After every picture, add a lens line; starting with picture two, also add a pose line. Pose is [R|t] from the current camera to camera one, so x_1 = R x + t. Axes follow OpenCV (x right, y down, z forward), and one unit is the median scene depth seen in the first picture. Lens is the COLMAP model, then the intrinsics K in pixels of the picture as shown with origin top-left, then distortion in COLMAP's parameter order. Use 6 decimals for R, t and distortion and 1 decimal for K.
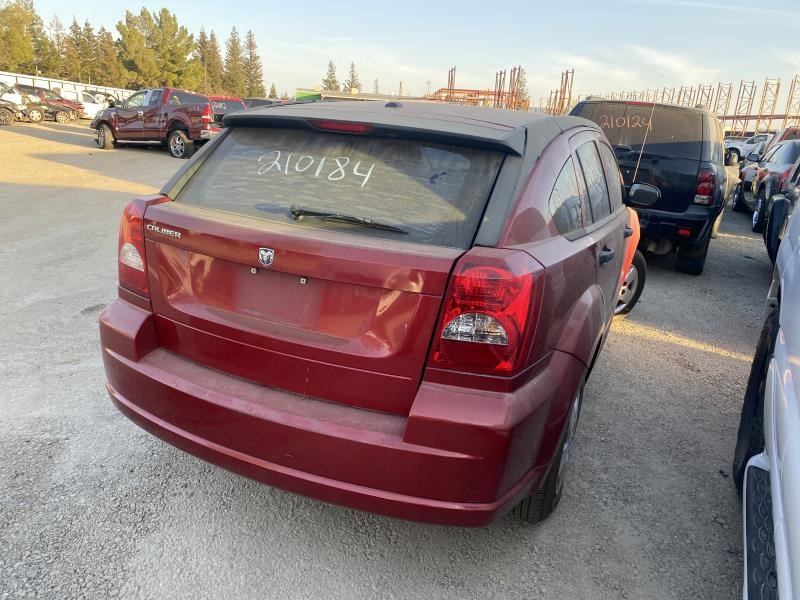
lens RADIAL K [[612.1, 0, 400.0], [0, 612.1, 300.0], [0, 0, 1]] dist [0.033206, -0.026116]
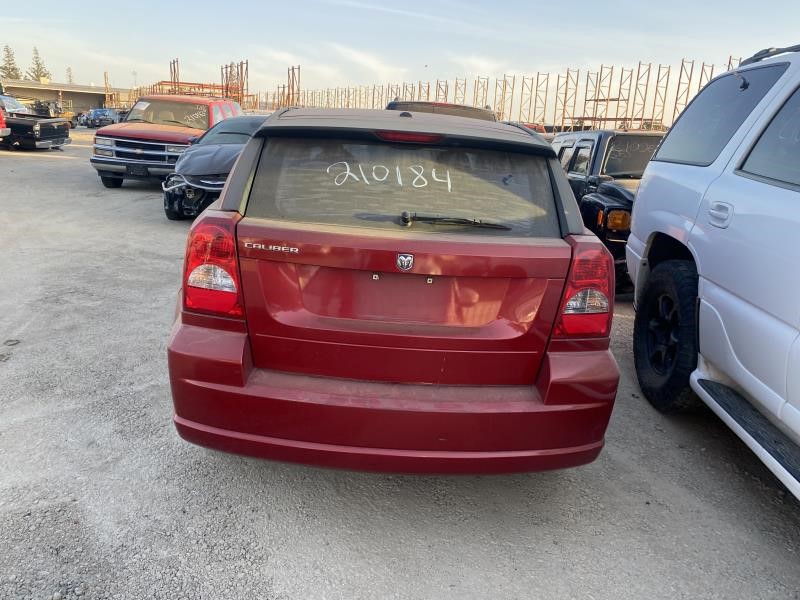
lens RADIAL K [[612.1, 0, 400.0], [0, 612.1, 300.0], [0, 0, 1]] dist [0.033206, -0.026116]
pose [[0.902874, -0.128373, 0.410291, -0.606959], [0.124543, 0.991555, 0.036175, -0.039921], [-0.411469, 0.018437, 0.911237, 0.026298]]
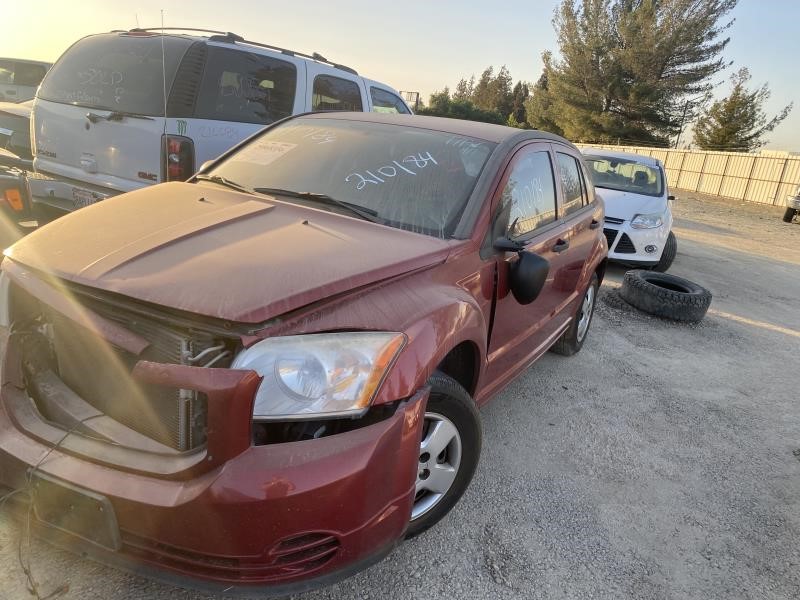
lens RADIAL K [[612.1, 0, 400.0], [0, 612.1, 300.0], [0, 0, 1]] dist [0.033206, -0.026116]
pose [[-0.980658, -0.195401, 0.011333, 0.168851], [-0.158977, 0.828954, 0.536247, -1.002945], [-0.114178, 0.524073, -0.843985, 3.395848]]
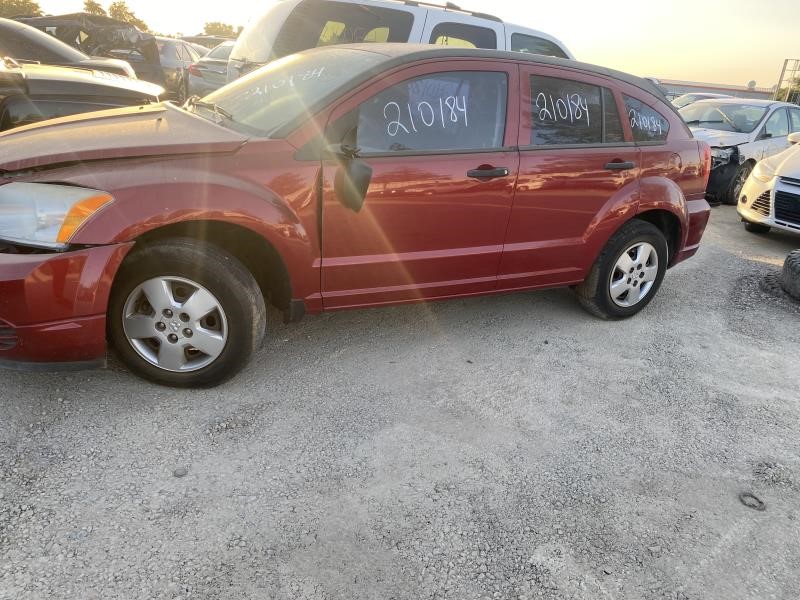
lens RADIAL K [[612.1, 0, 400.0], [0, 612.1, 300.0], [0, 0, 1]] dist [0.033206, -0.026116]
pose [[-0.798152, -0.333877, 0.501477, -0.851211], [0.035449, 0.804918, 0.592326, -0.971608], [-0.601412, 0.490543, -0.630612, 3.154238]]
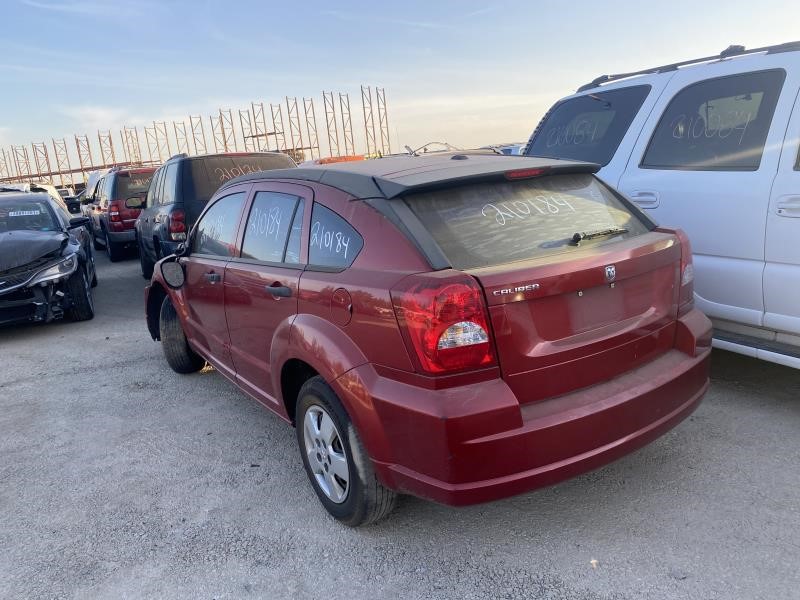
lens RADIAL K [[617.7, 0, 400.0], [0, 617.7, 300.0], [0, 0, 1]] dist [0.005004, 0.003613]
pose [[0.521152, -0.298649, 0.799506, -1.321870], [0.362121, 0.925651, 0.109723, -0.281594], [-0.772832, 0.232336, 0.590552, 0.536790]]
